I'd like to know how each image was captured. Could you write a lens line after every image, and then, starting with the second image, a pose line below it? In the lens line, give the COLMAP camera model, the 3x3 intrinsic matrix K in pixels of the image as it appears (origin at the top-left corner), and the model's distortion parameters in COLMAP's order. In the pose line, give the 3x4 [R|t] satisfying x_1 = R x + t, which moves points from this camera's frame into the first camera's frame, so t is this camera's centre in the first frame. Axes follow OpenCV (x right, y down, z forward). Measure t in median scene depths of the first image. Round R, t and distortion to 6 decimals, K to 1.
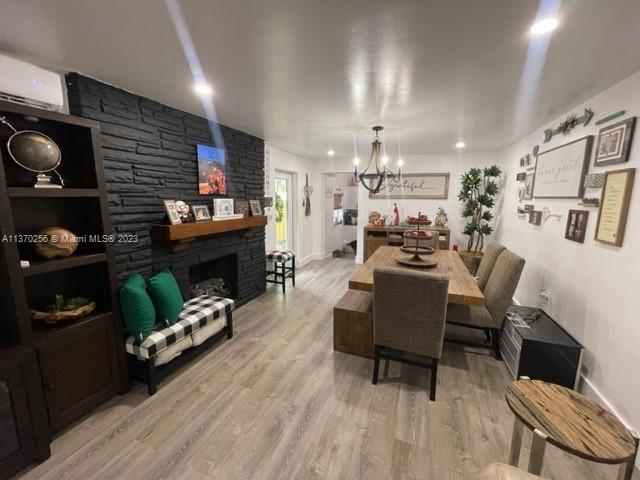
lens RADIAL K [[258.3, 0, 319.7], [0, 258.3, 238.9], [0, 0, 1]] dist [0.001678, -0.000605]
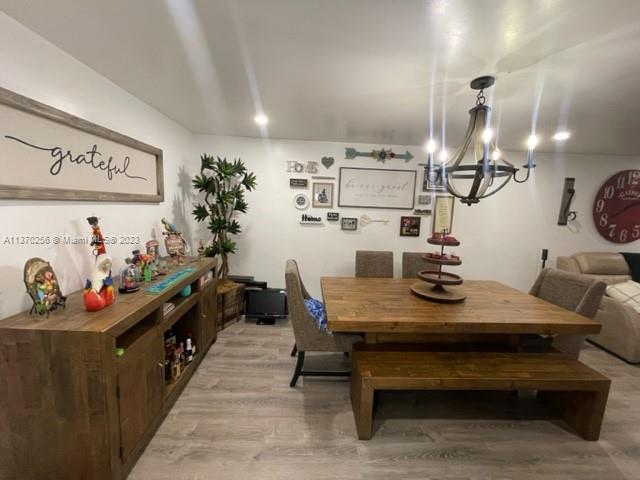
lens RADIAL K [[258.3, 0, 323.7], [0, 258.3, 239.8], [0, 0, 1]] dist [0.001678, -0.000605]
pose [[-0.404823, -0.139051, 0.903761, -0.196328], [0.107880, 0.974204, 0.198212, -0.299814], [-0.908009, 0.177739, -0.379379, 1.836677]]
